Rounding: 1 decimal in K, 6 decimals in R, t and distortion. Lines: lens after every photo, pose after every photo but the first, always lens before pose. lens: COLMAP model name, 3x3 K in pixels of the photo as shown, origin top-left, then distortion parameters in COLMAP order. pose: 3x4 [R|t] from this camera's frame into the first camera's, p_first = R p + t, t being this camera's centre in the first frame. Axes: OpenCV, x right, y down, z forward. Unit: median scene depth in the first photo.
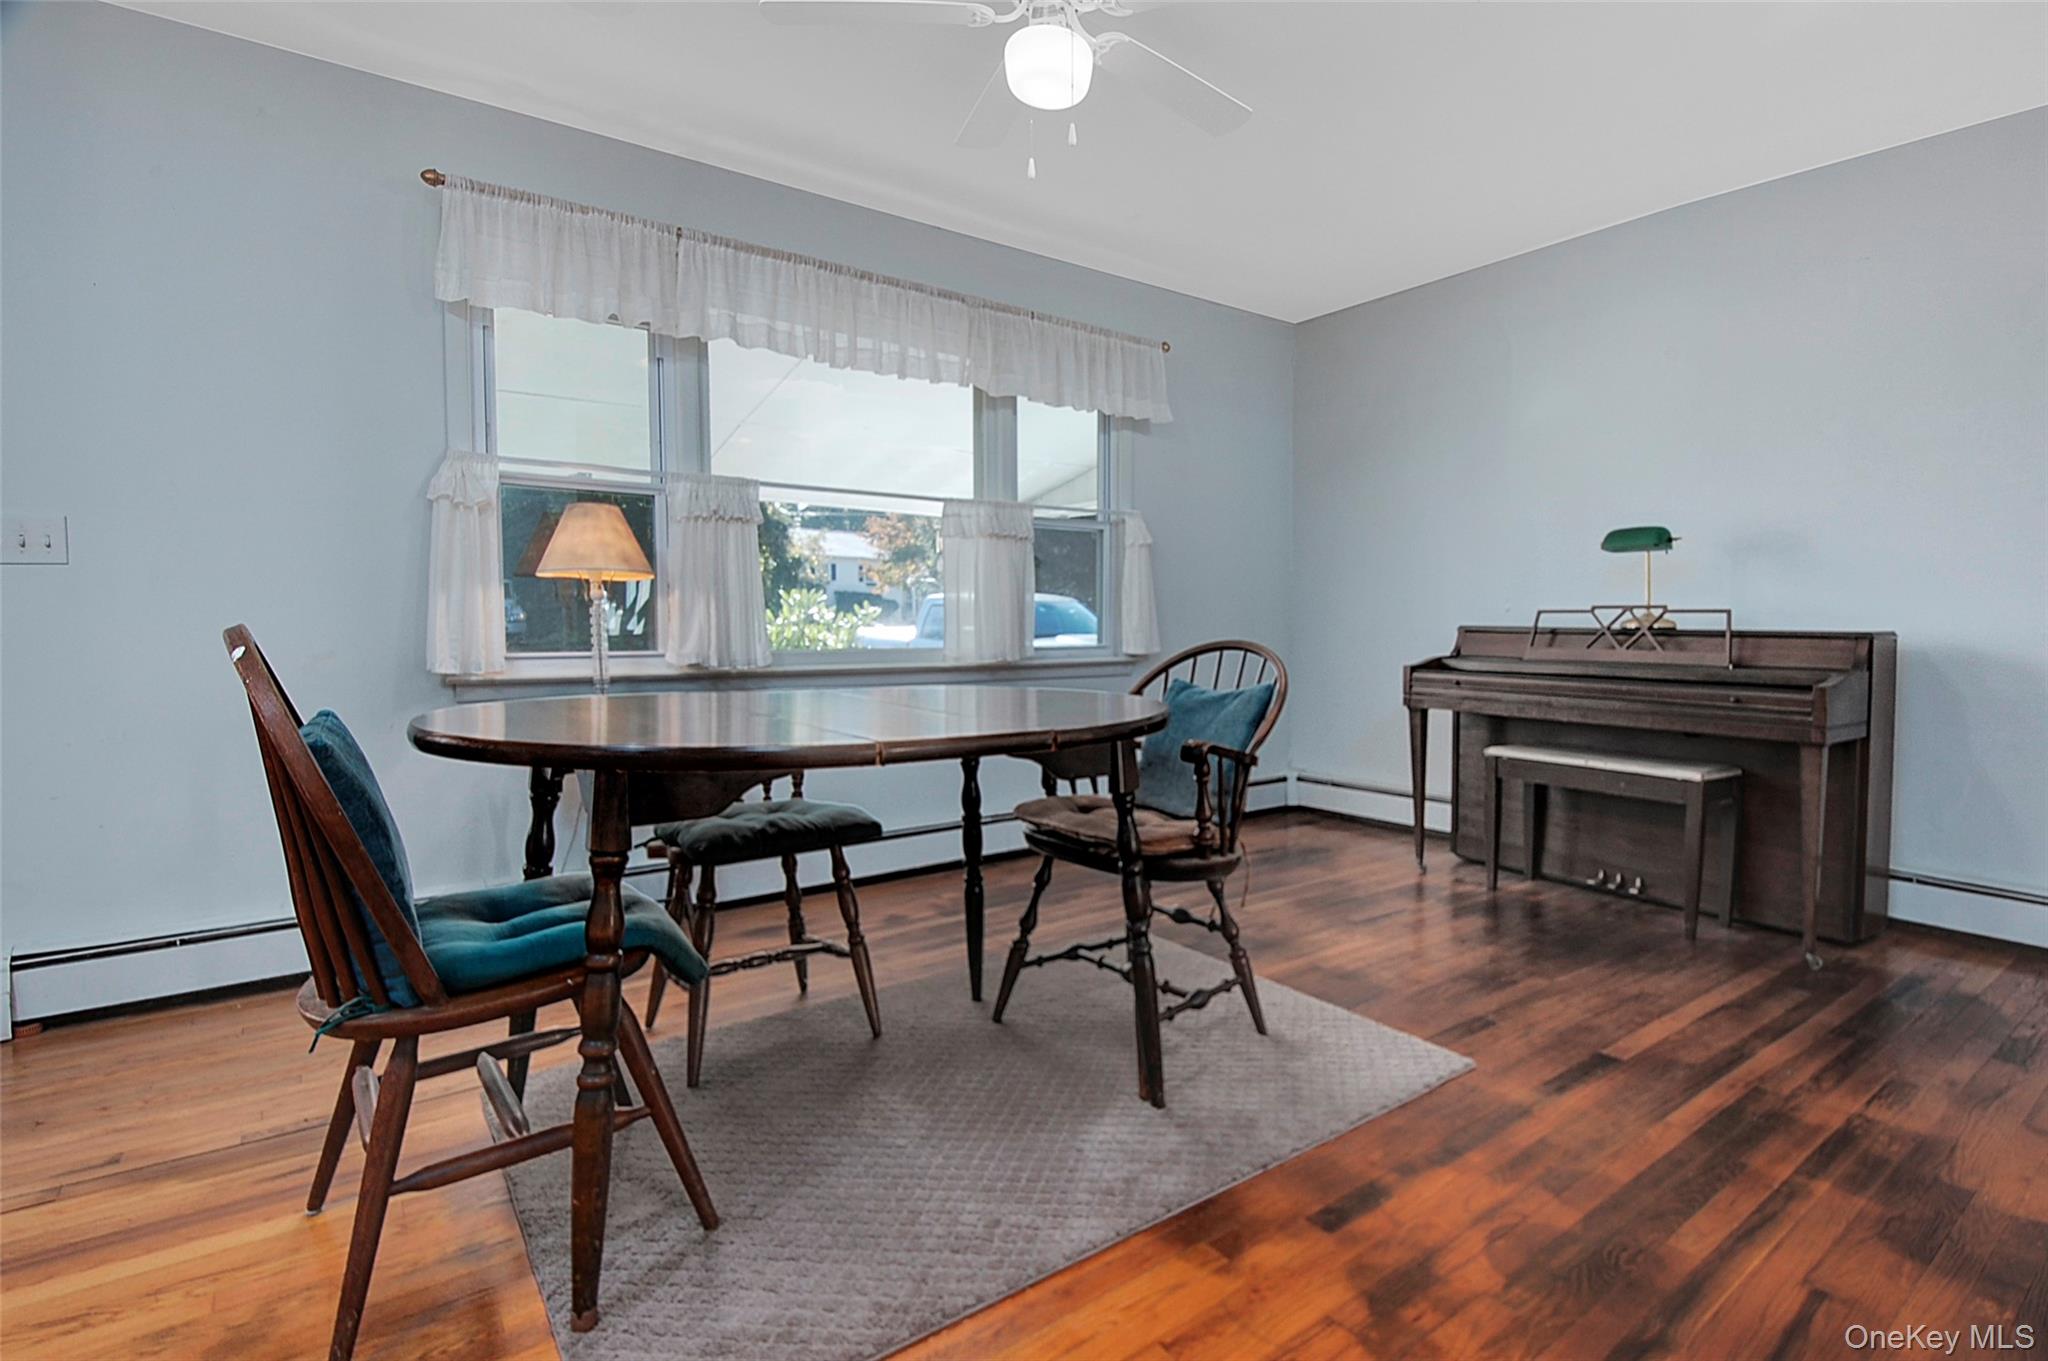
lens RADIAL K [[1041.1, 0, 1120.6], [0, 1041.1, 675.3], [0, 0, 1]] dist [-0.006836, -0.002630]
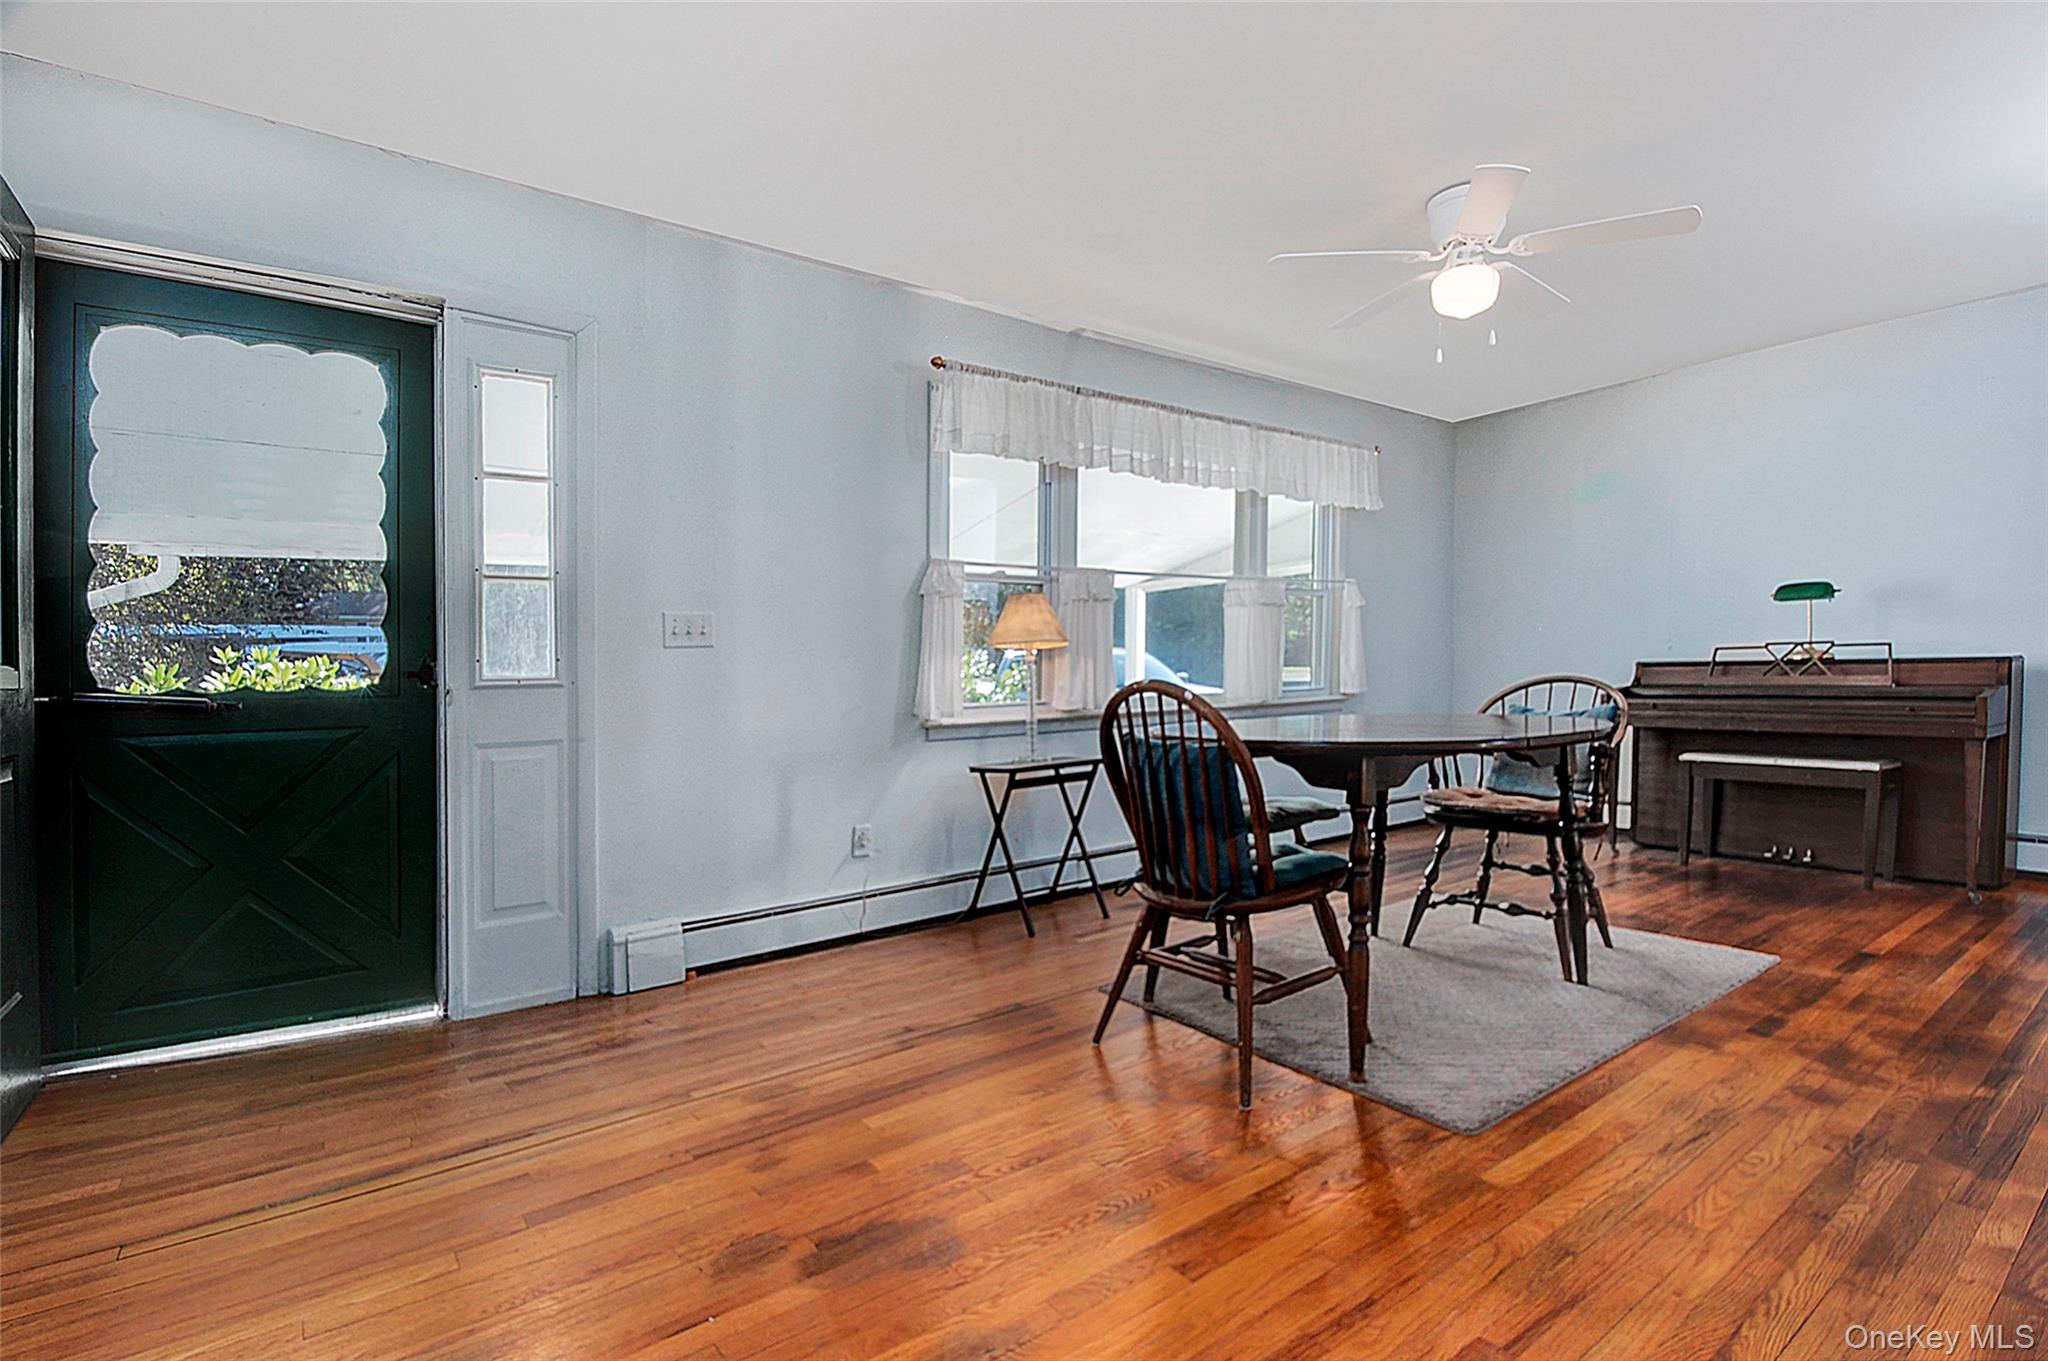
lens RADIAL K [[1041.1, 0, 1015.3], [0, 1041.1, 699.7], [0, 0, 1]] dist [-0.006836, -0.002630]
pose [[0.999482, -0.025013, -0.020232, -0.543113], [0.024550, 0.999438, -0.022815, 0.012951], [0.020791, 0.022307, 0.999535, -0.379529]]
